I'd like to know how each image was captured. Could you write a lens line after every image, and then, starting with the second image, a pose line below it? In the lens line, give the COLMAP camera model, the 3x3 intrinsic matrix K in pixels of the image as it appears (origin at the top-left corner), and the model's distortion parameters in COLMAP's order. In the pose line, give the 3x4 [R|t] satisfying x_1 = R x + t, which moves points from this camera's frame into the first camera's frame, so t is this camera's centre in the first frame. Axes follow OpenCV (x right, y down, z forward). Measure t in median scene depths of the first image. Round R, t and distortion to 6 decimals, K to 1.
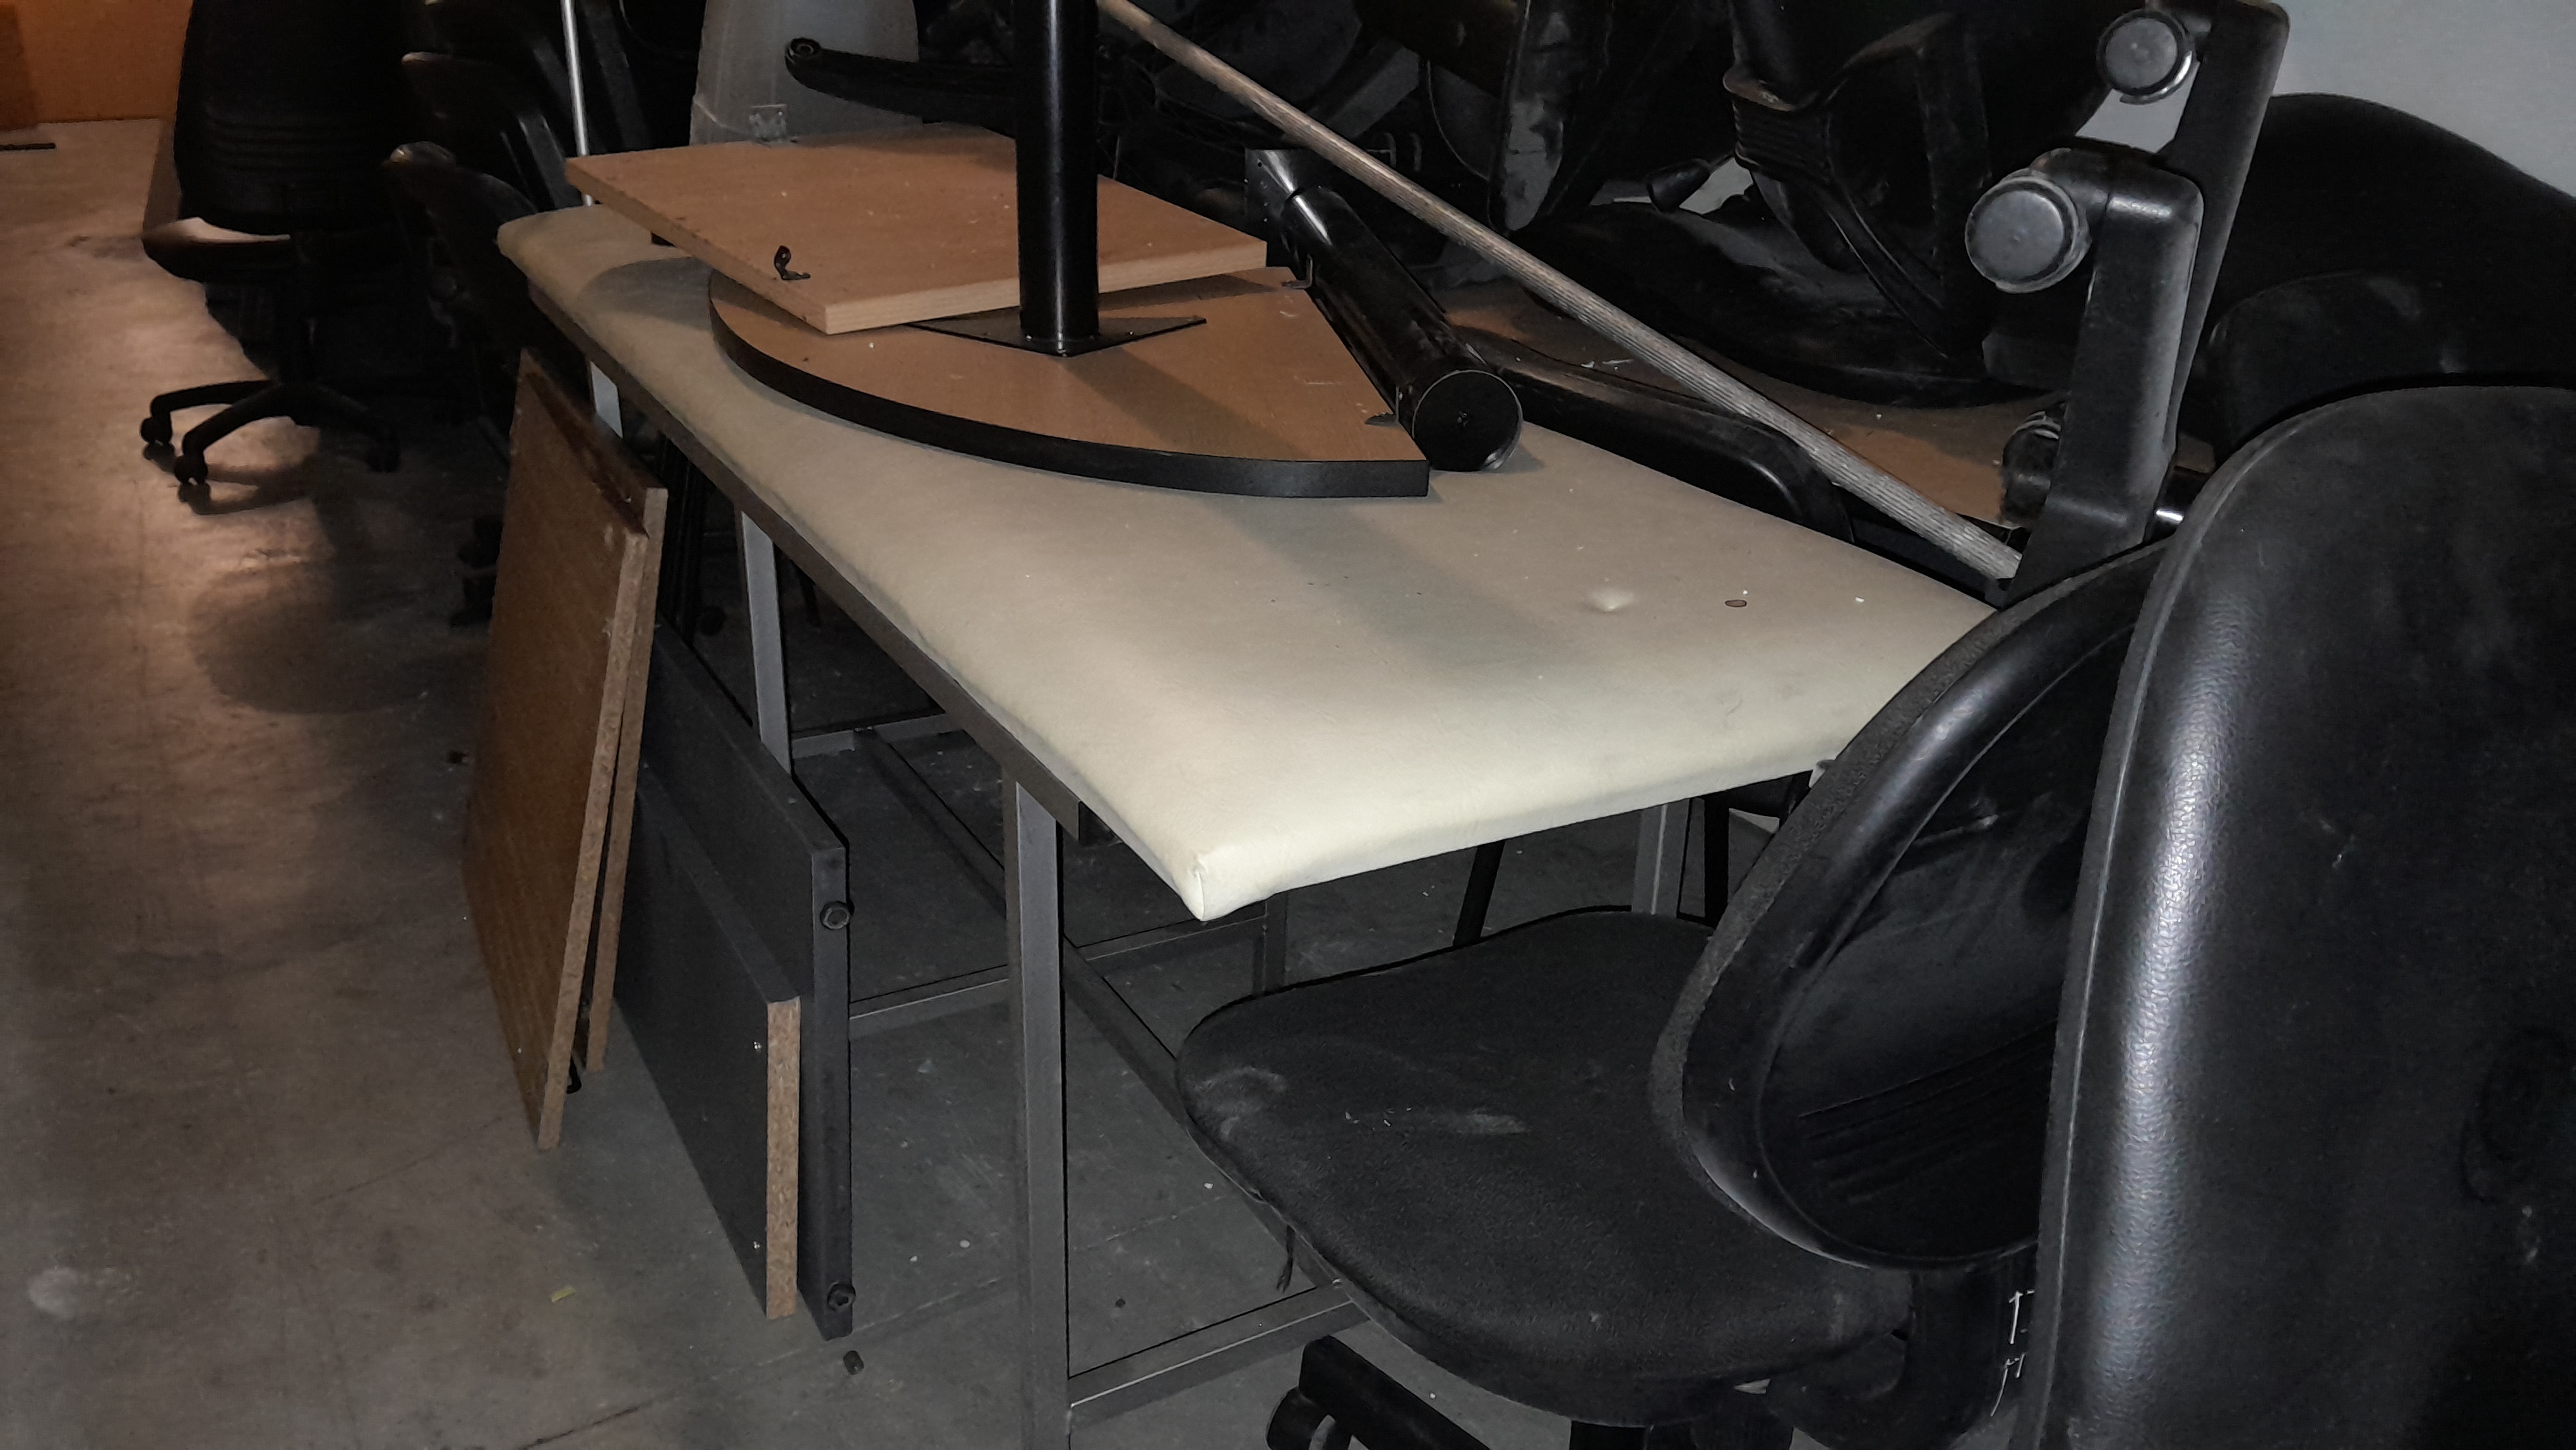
lens RADIAL K [[1988.9, 0, 1277.2], [0, 1988.9, 703.9], [0, 0, 1]] dist [0.070480, -0.140947]
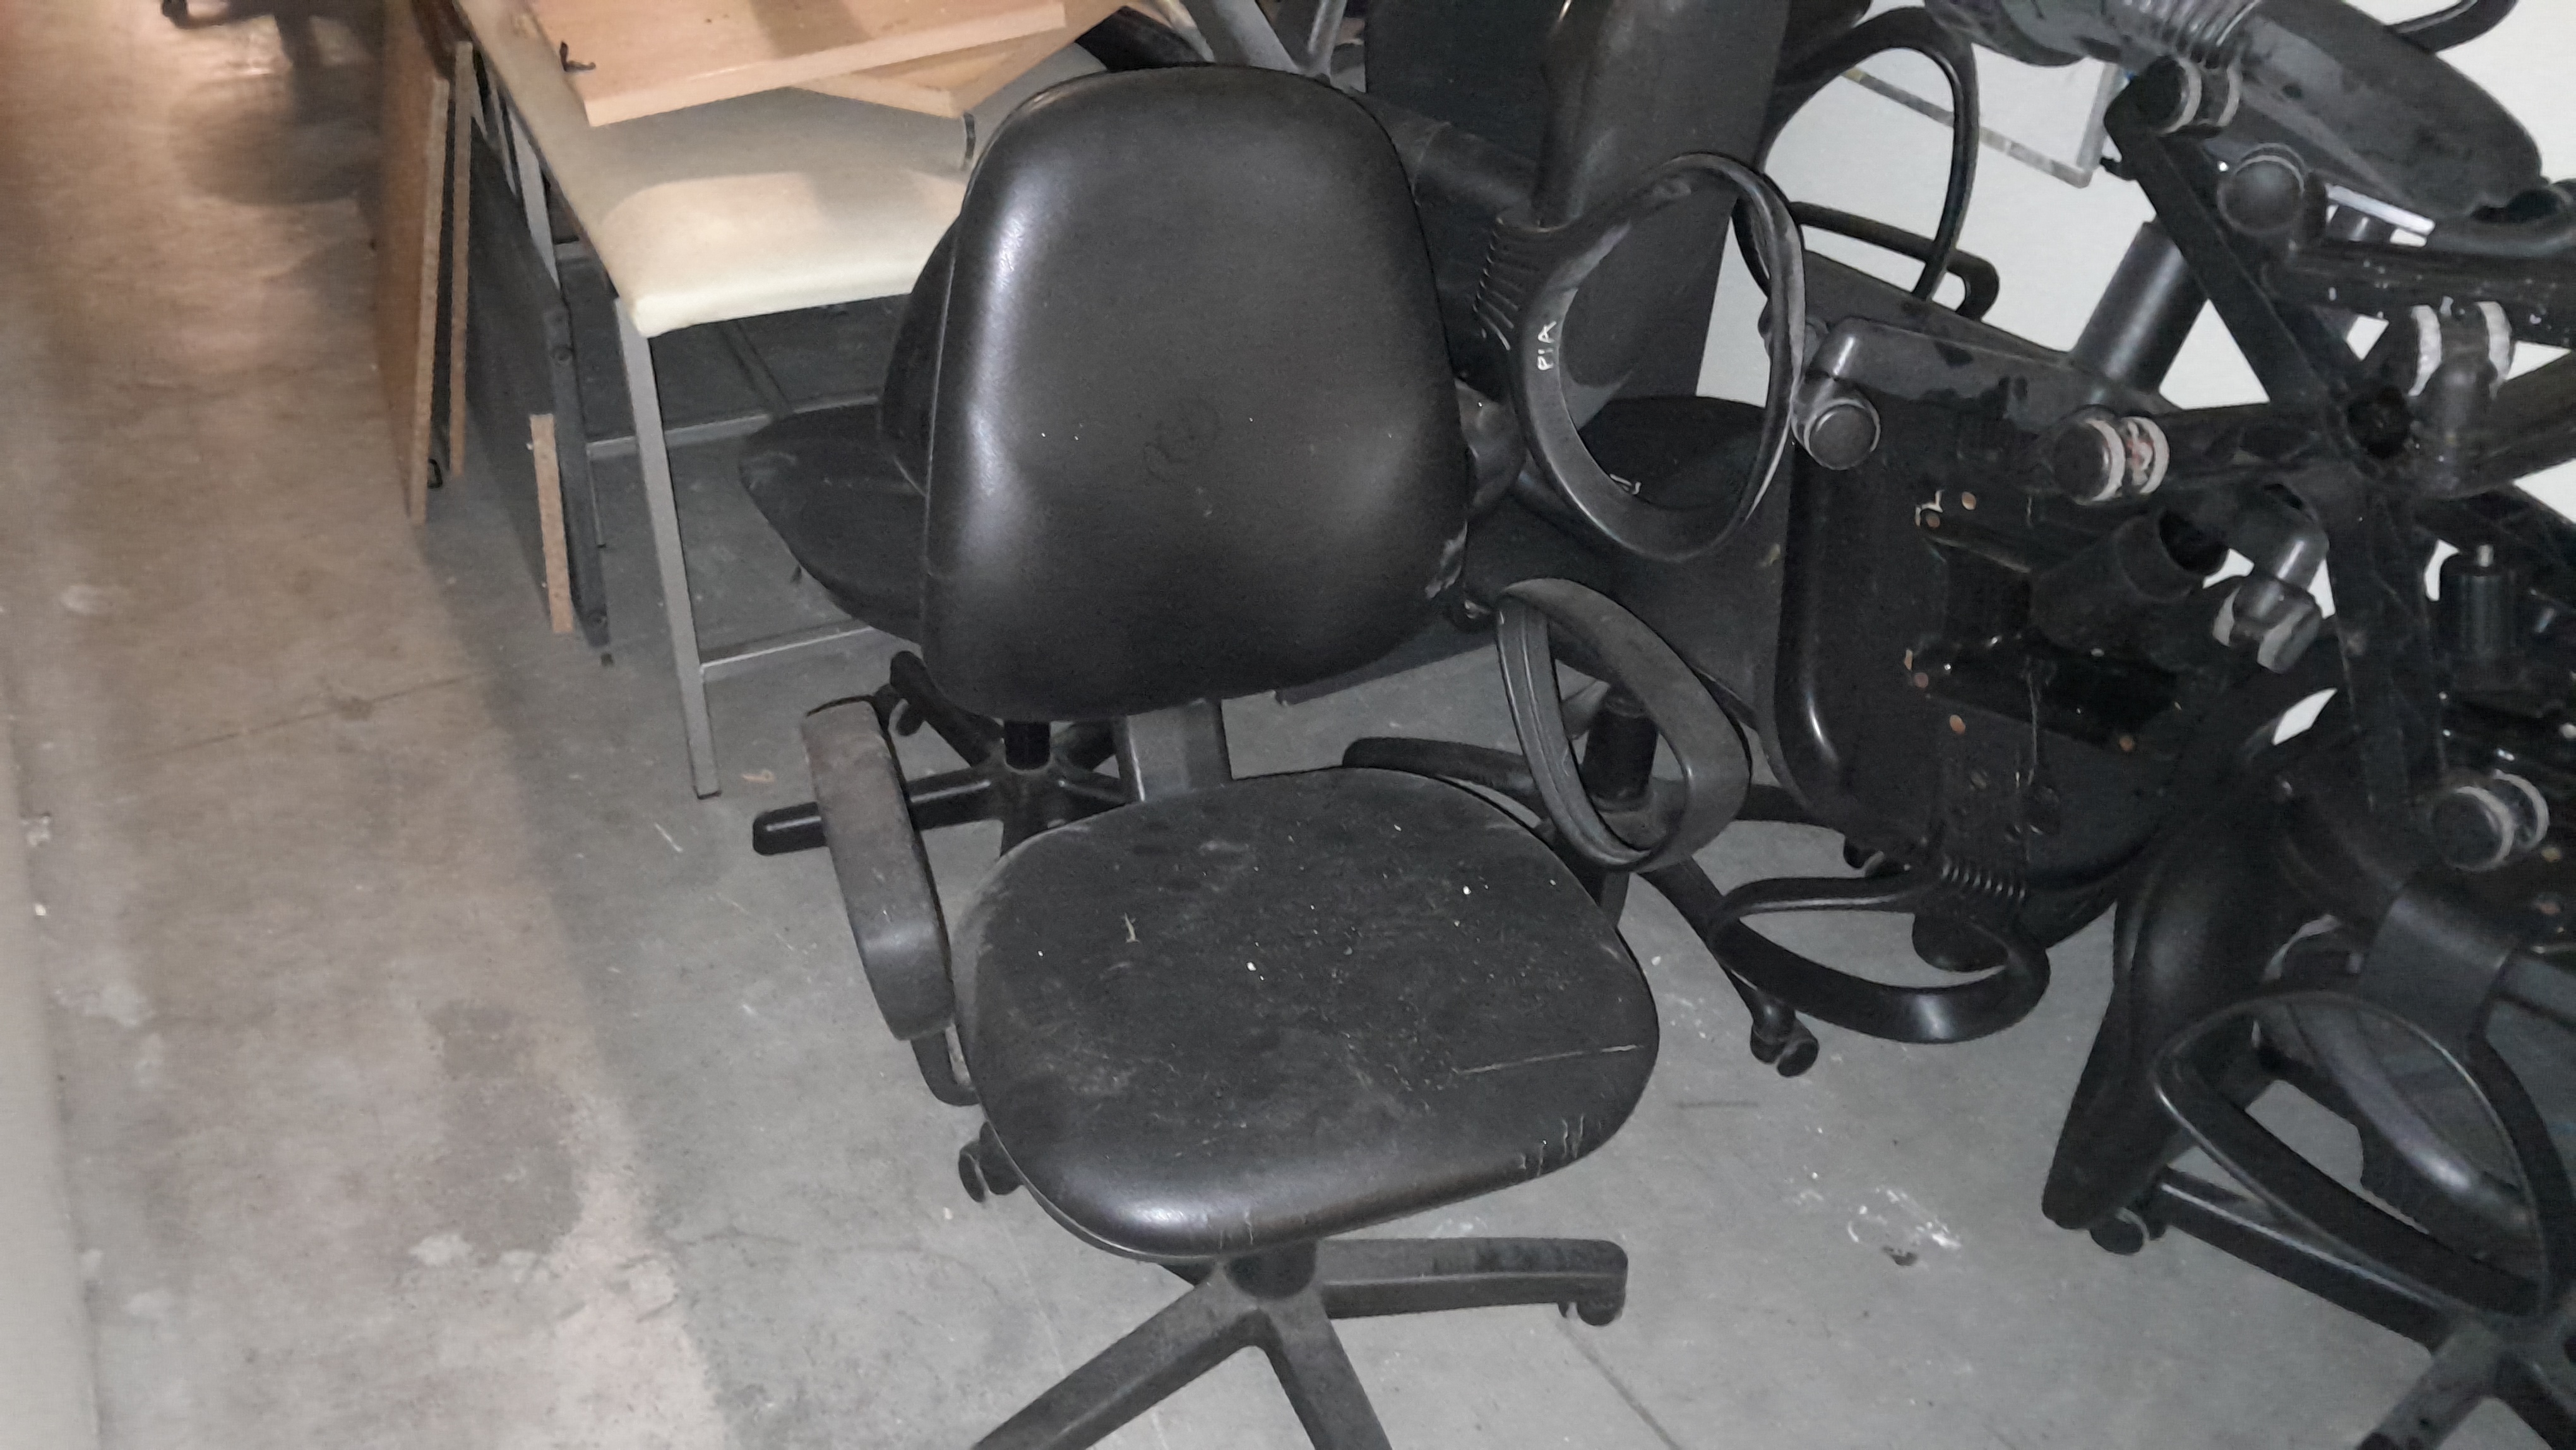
lens RADIAL K [[1949.3, 0, 1288.0], [0, 1949.3, 725.0], [0, 0, 1]] dist [0.043850, -0.097623]
pose [[0.999055, 0.042266, -0.010142, 0.226725], [-0.038575, 0.969699, 0.241236, 0.000200], [0.020031, -0.240617, 0.970413, -0.308764]]
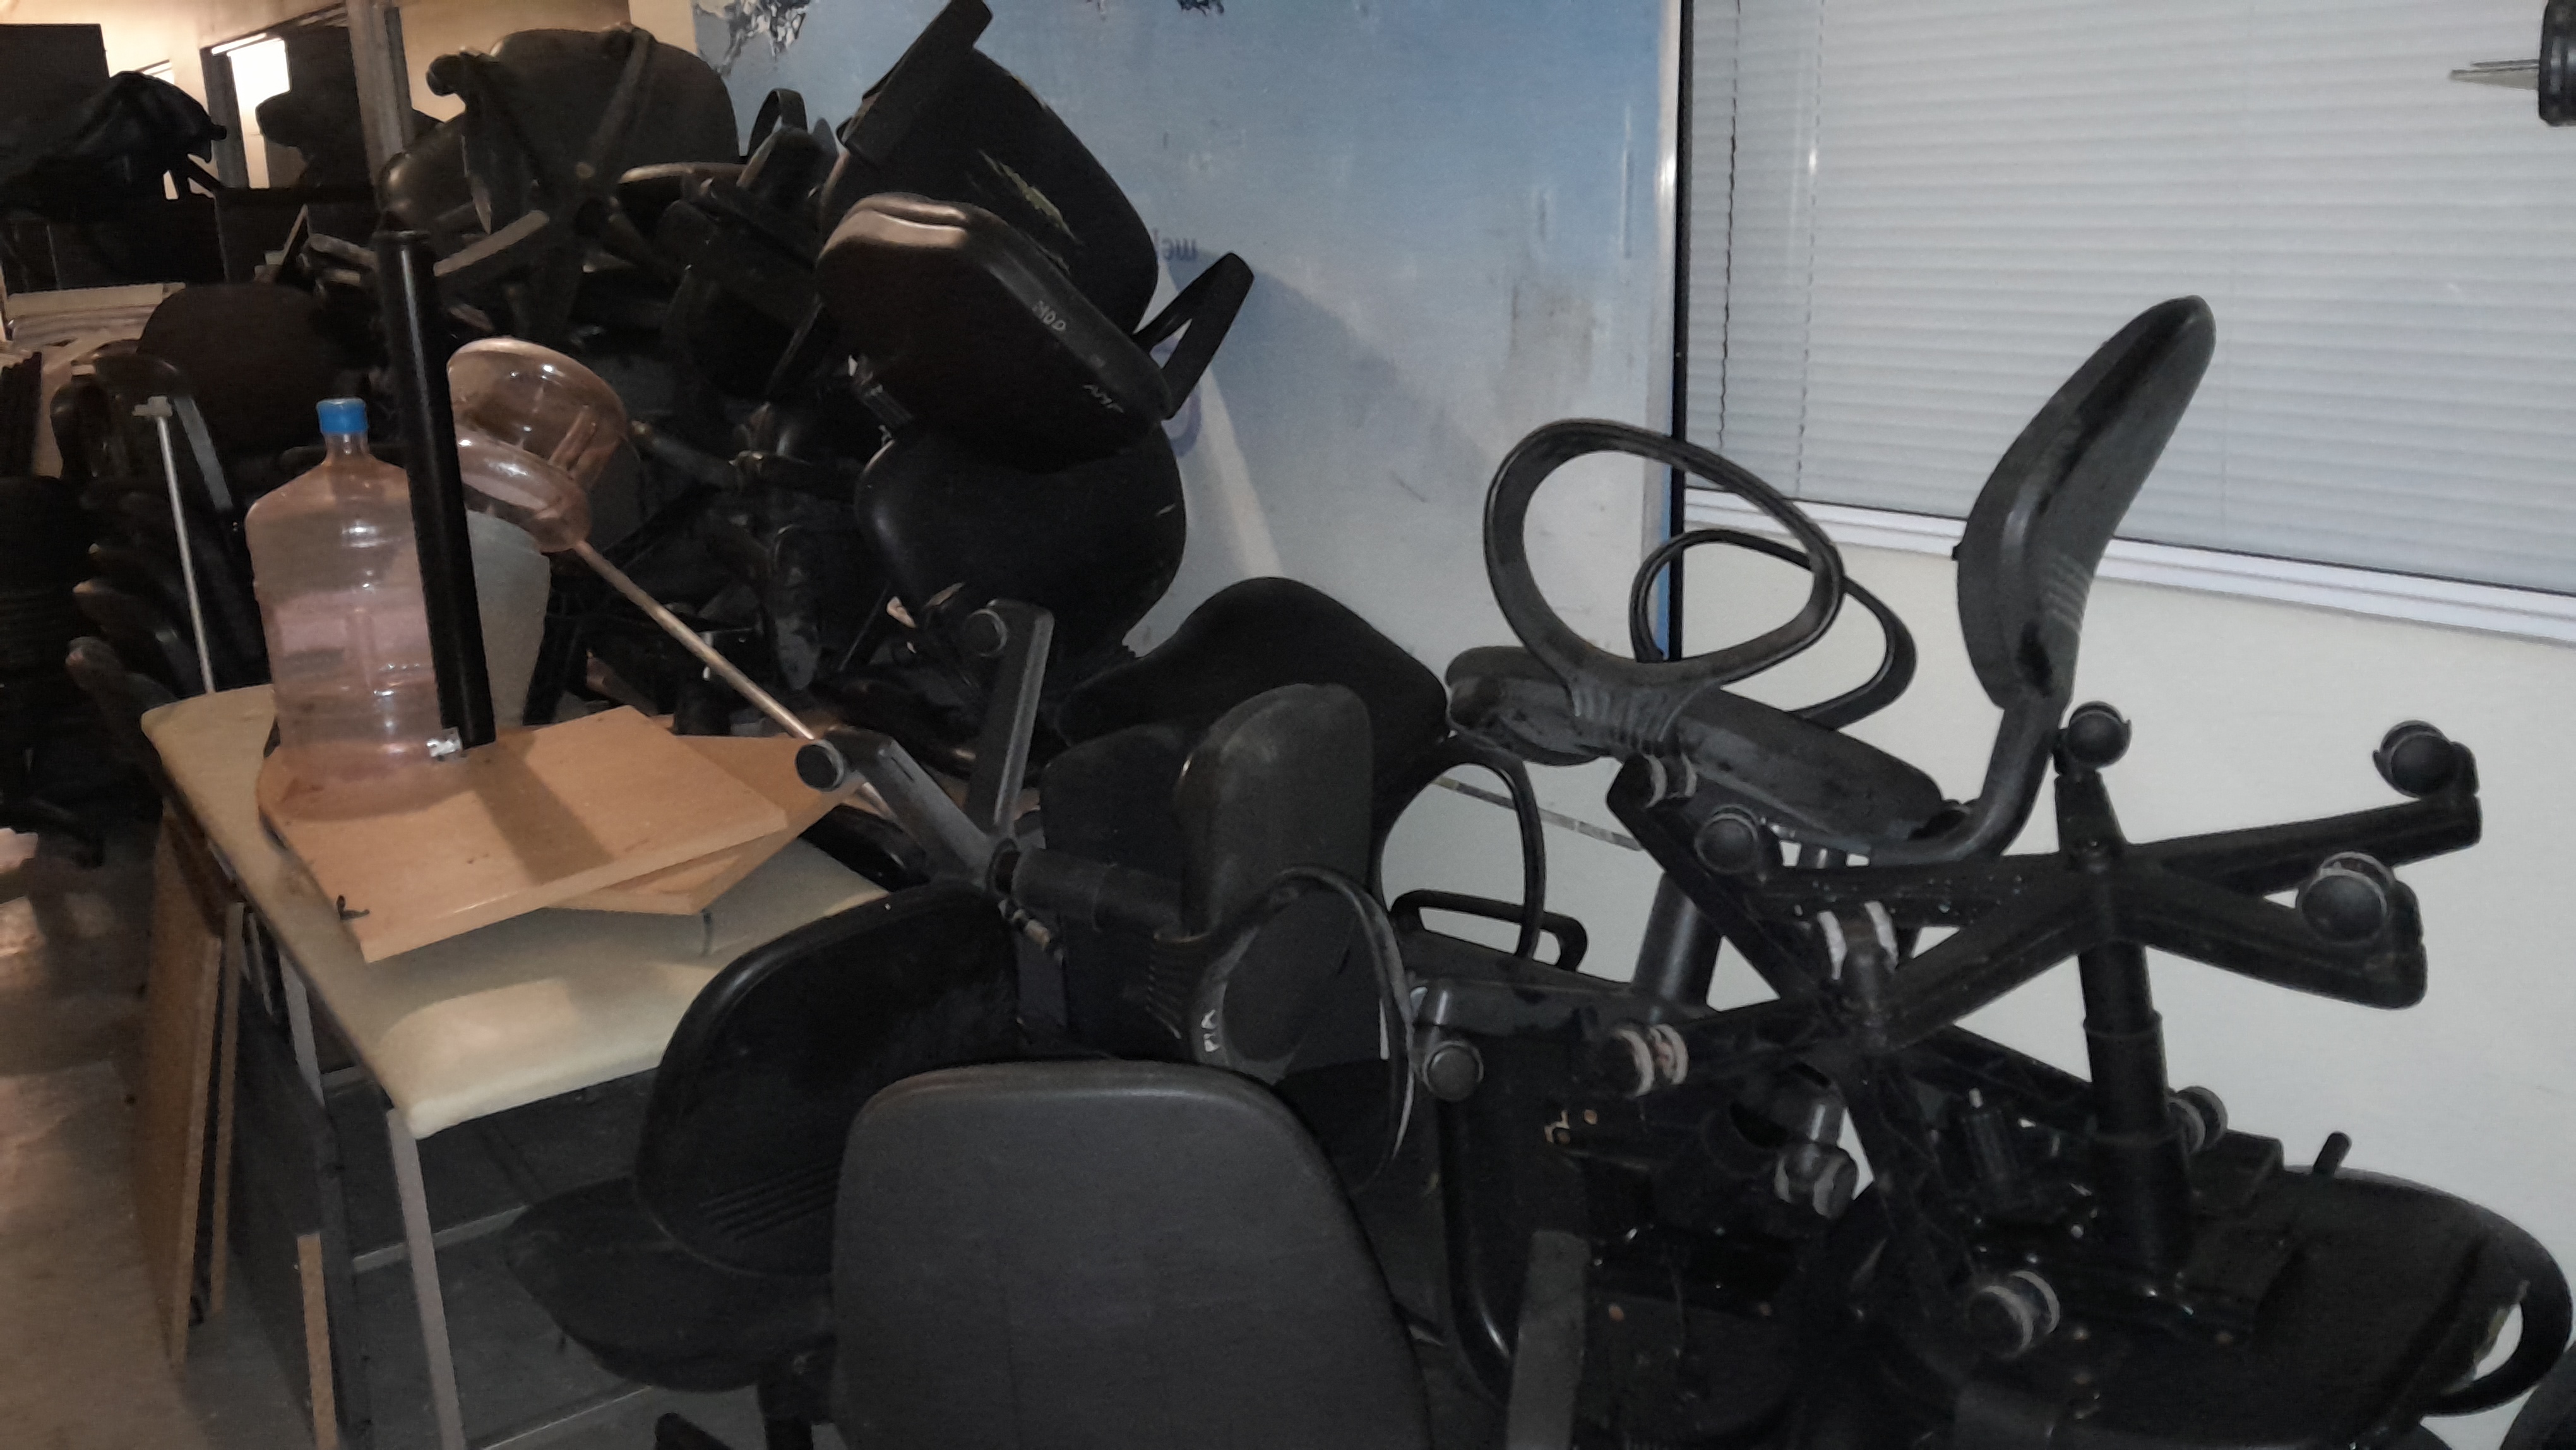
lens RADIAL K [[1988.9, 0, 1277.2], [0, 1988.9, 703.9], [0, 0, 1]] dist [0.070480, -0.140947]
pose [[0.991926, -0.079033, 0.099182, 0.261380], [0.091284, 0.987851, -0.125769, 0.004493], [-0.088037, 0.133807, 0.987089, -0.457041]]
